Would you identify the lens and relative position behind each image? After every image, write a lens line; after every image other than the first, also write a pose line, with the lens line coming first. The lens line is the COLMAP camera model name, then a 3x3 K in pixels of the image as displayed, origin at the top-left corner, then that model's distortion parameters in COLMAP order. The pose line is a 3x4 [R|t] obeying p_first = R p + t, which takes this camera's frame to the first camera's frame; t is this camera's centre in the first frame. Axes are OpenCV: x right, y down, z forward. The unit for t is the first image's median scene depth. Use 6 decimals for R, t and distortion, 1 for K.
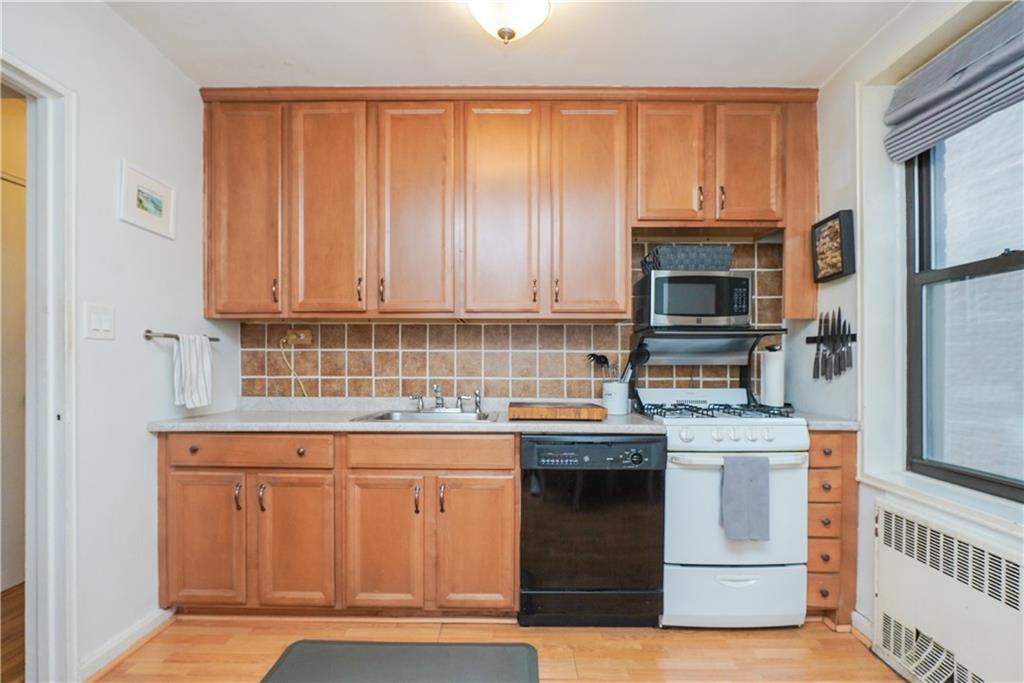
lens RADIAL K [[475.0, 0, 529.1], [0, 475.0, 370.3], [0, 0, 1]] dist [-0.015317, 0.008673]
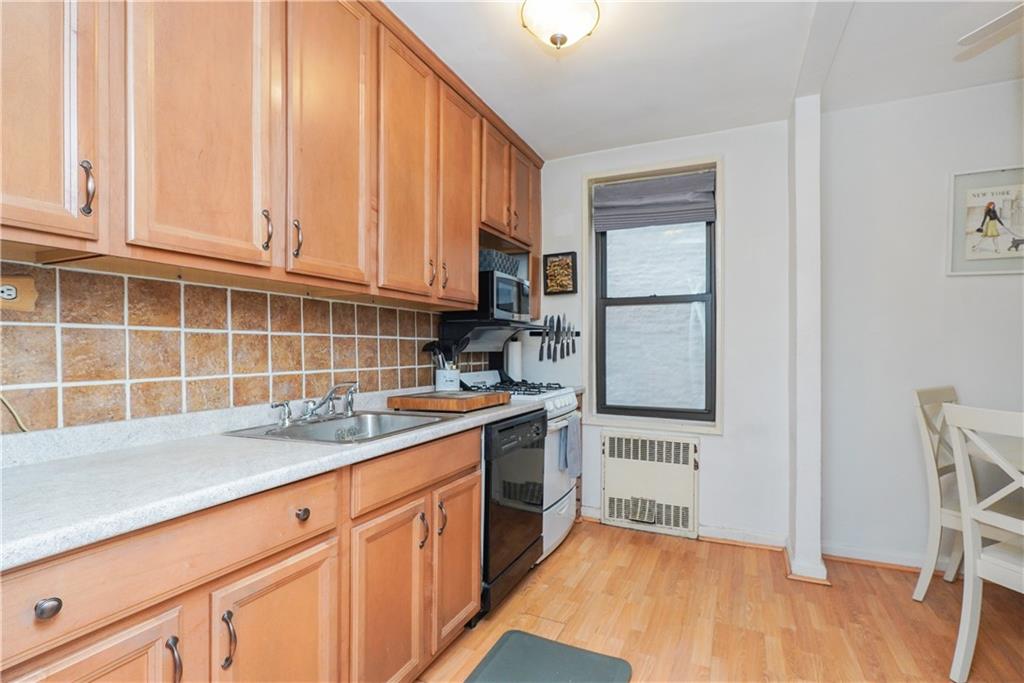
lens RADIAL K [[475.0, 0, 516.2], [0, 475.0, 349.9], [0, 0, 1]] dist [-0.015317, 0.008673]
pose [[0.427267, -0.004191, 0.904116, -0.665793], [0.008427, 0.999964, 0.000653, -0.015576], [-0.904086, 0.007339, 0.427287, 0.405670]]
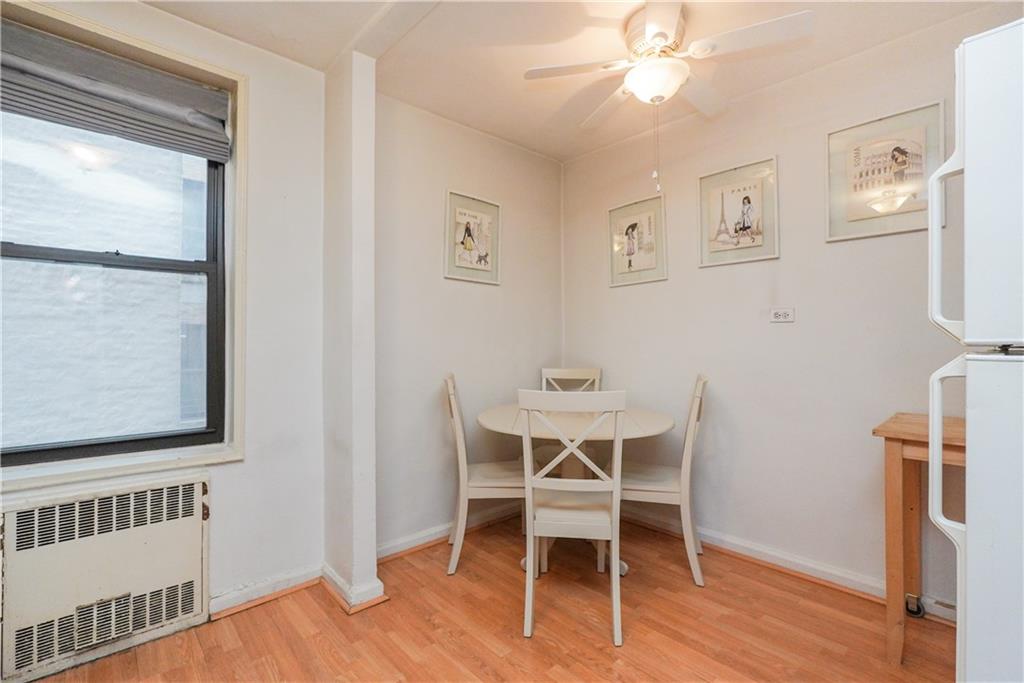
lens RADIAL K [[475.0, 0, 518.3], [0, 475.0, 340.2], [0, 0, 1]] dist [-0.015317, 0.008673]
pose [[-0.657267, 0.002067, 0.753655, -0.369143], [0.005743, 0.999981, 0.002266, -0.013411], [-0.753636, 0.005818, -0.657267, 0.621882]]
